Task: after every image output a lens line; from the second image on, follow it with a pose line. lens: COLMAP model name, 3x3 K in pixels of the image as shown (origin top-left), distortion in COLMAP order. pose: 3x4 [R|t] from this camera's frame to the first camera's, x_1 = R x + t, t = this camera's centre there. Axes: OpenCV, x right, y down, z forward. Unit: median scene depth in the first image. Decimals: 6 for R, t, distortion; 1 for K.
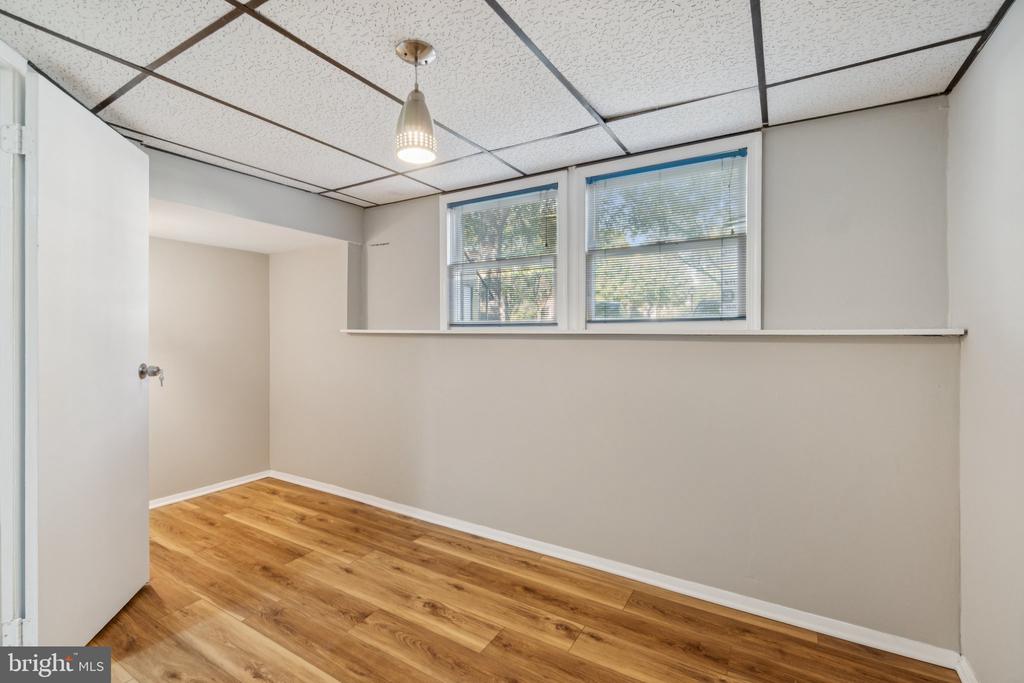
lens RADIAL K [[446.2, 0, 512.1], [0, 446.2, 333.6], [0, 0, 1]] dist [-0.007495, 0.000457]
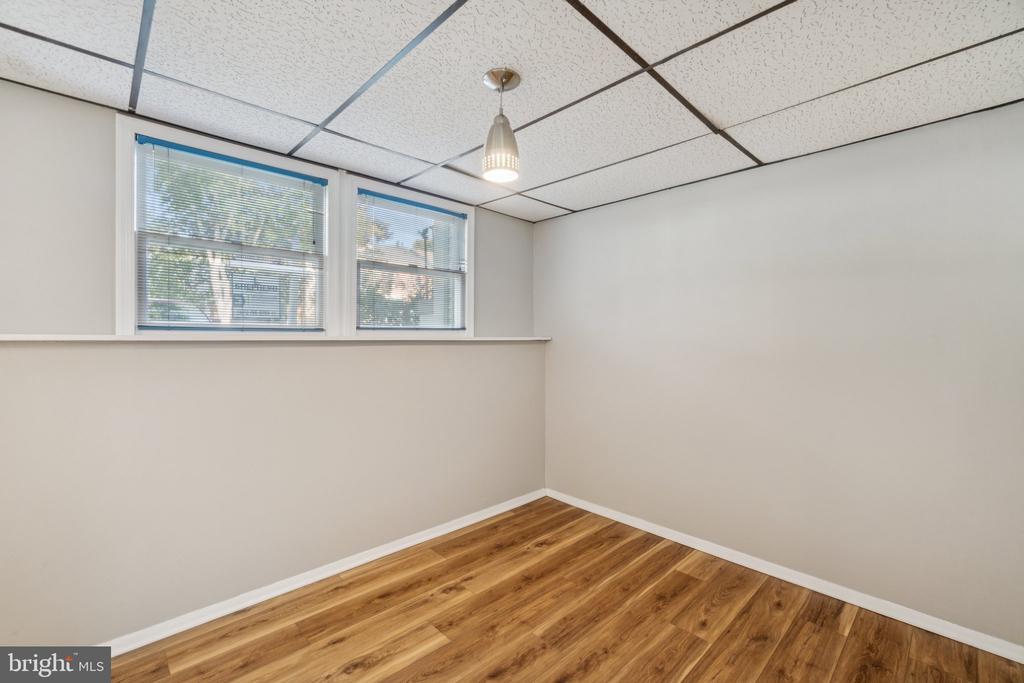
lens RADIAL K [[446.2, 0, 480.2], [0, 446.2, 343.1], [0, 0, 1]] dist [-0.007495, 0.000457]
pose [[0.290233, -0.010012, 0.956904, -0.816925], [0.003425, 0.999950, 0.009423, -0.001528], [-0.956950, 0.000543, 0.290252, 0.481819]]
